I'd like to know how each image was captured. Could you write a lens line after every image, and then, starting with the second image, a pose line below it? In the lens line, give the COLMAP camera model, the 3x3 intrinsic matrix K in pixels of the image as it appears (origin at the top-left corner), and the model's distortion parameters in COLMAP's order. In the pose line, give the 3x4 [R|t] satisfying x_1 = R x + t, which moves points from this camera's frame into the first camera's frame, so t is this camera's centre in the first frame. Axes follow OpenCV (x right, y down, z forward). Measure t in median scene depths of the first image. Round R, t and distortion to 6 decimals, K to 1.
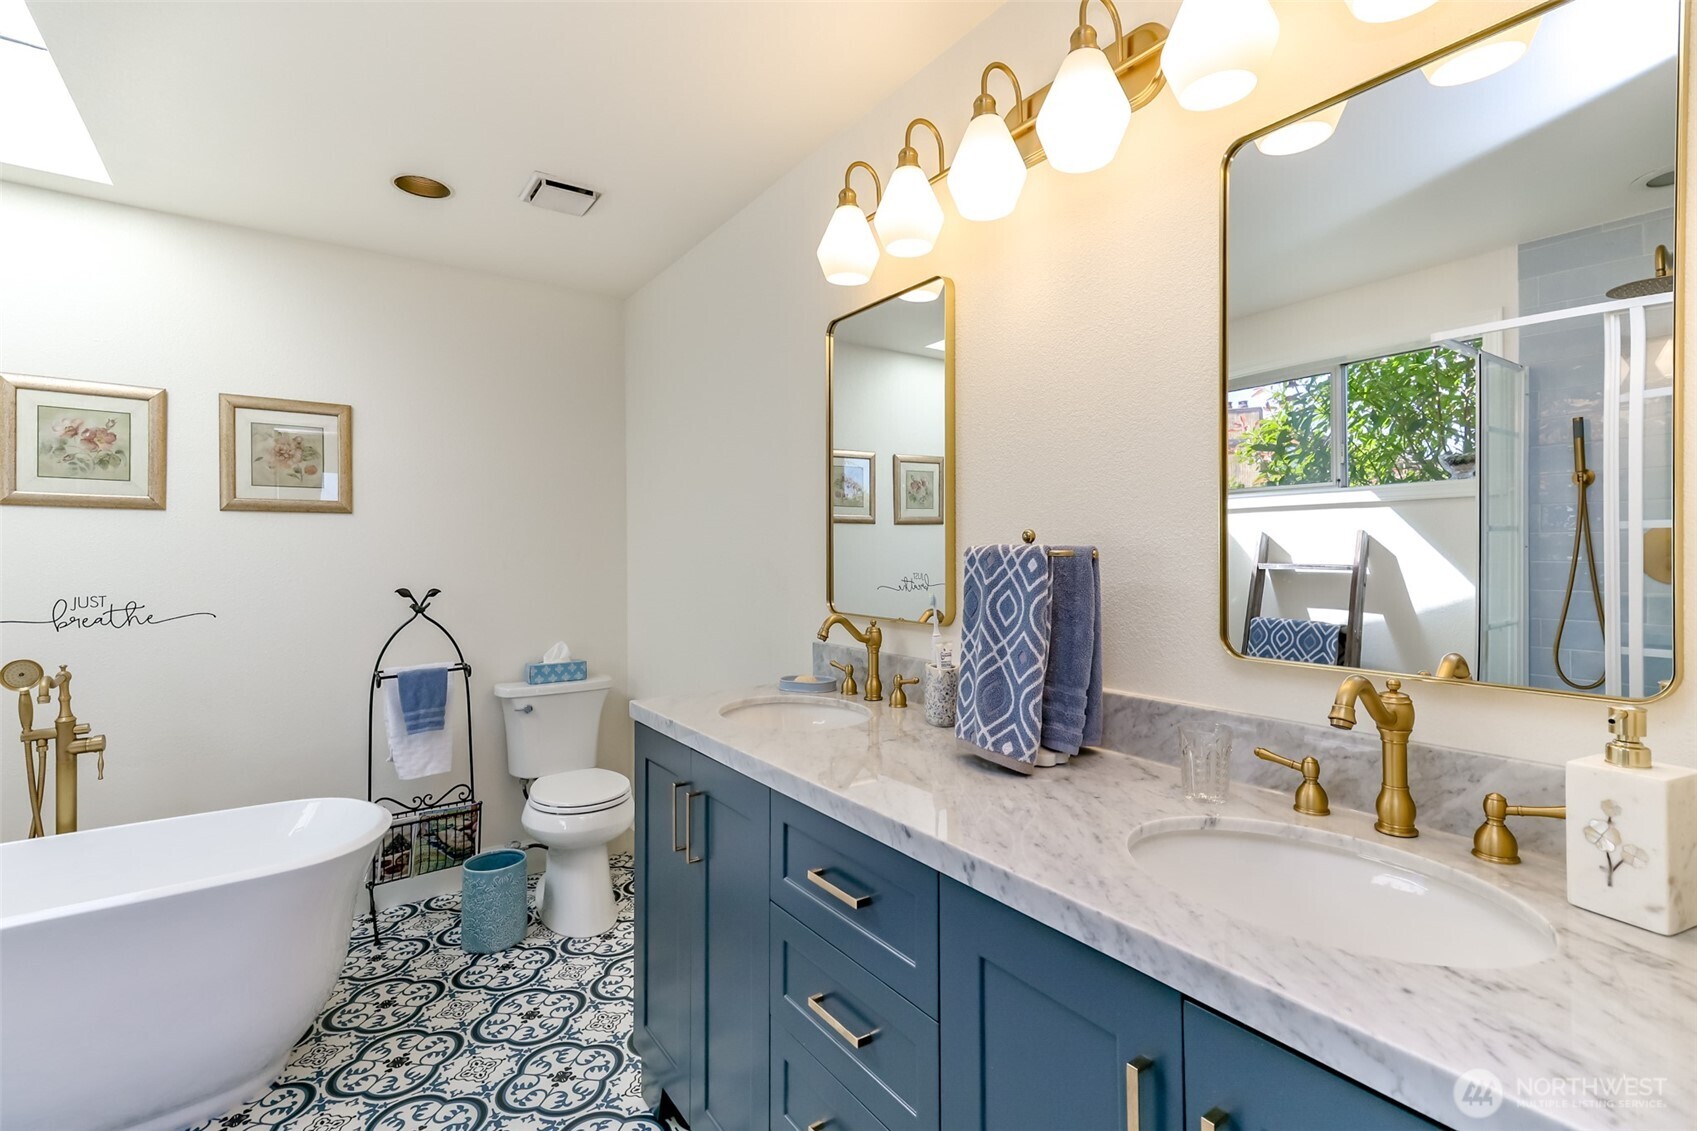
lens RADIAL K [[775.8, 0, 852.7], [0, 775.8, 556.9], [0, 0, 1]] dist [0.016841, 0.000870]
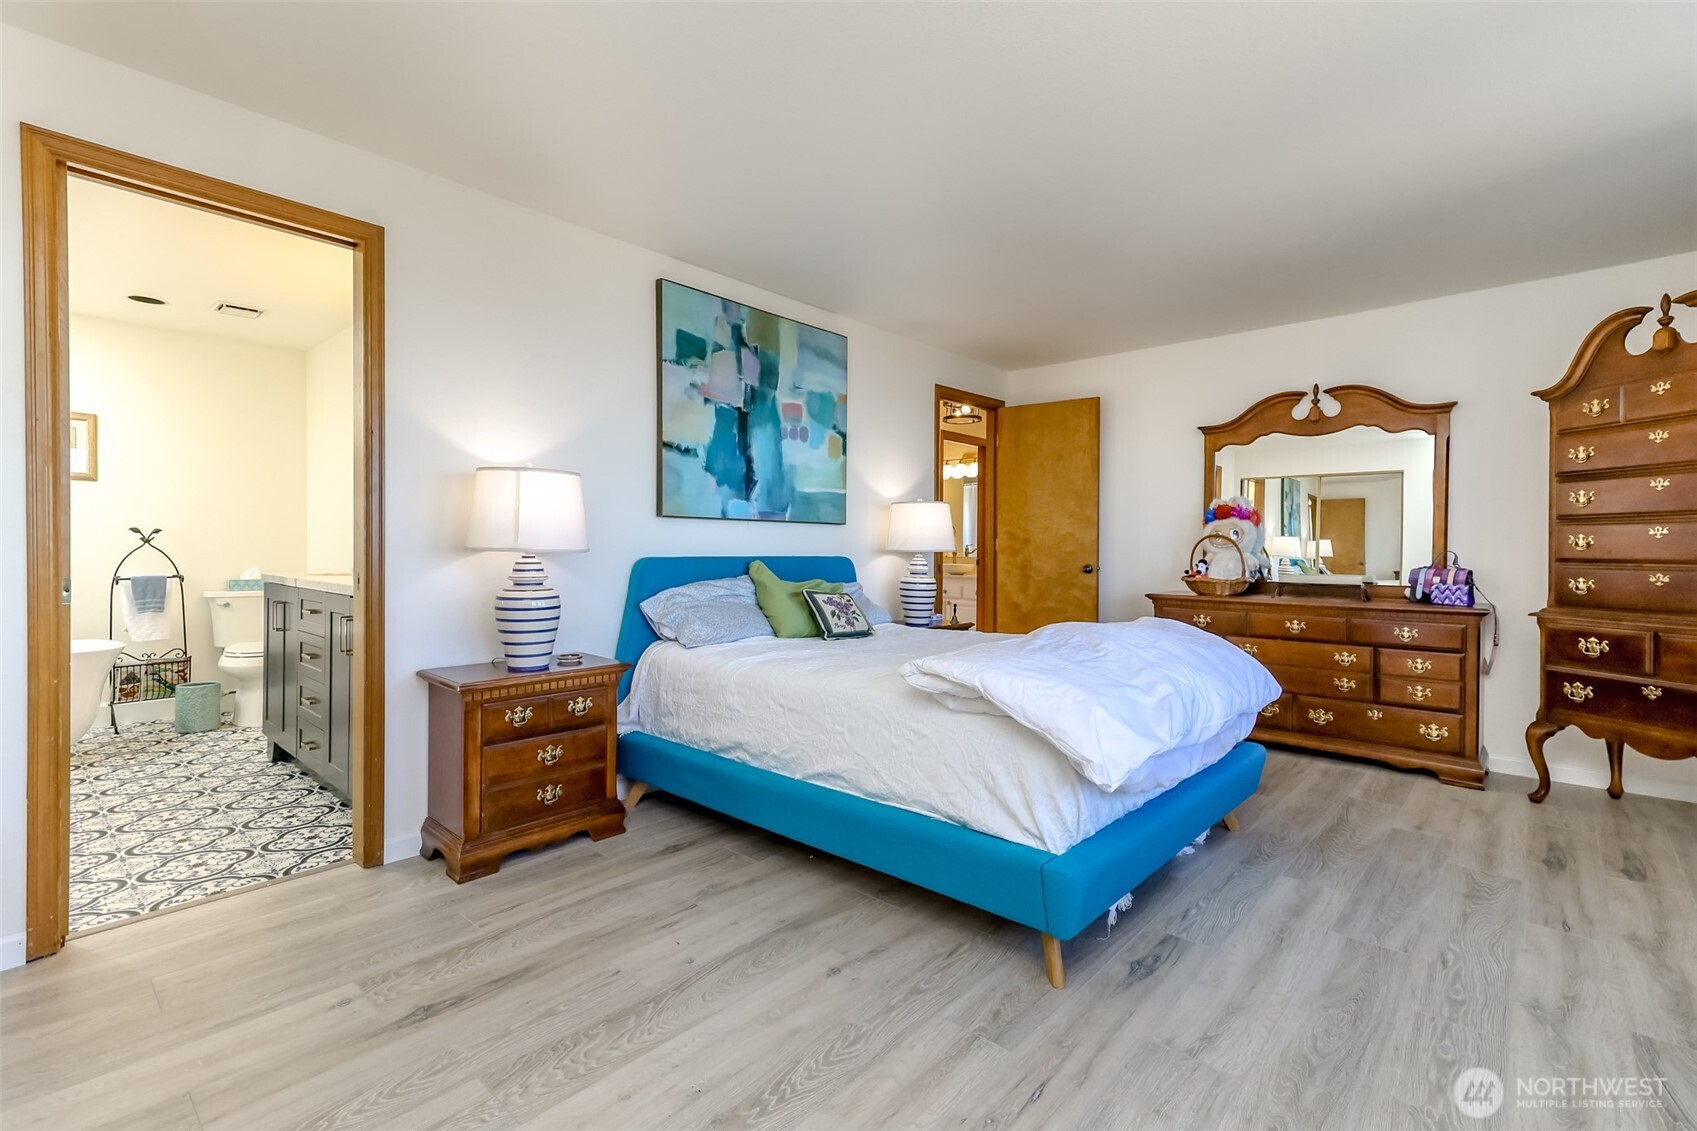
lens RADIAL K [[775.8, 0, 854.6], [0, 775.8, 551.5], [0, 0, 1]] dist [0.016841, 0.000870]
pose [[0.977075, 0.006679, 0.212792, 0.572971], [-0.008362, 0.999940, 0.007007, 0.069033], [-0.212732, -0.008626, 0.977072, -0.977263]]
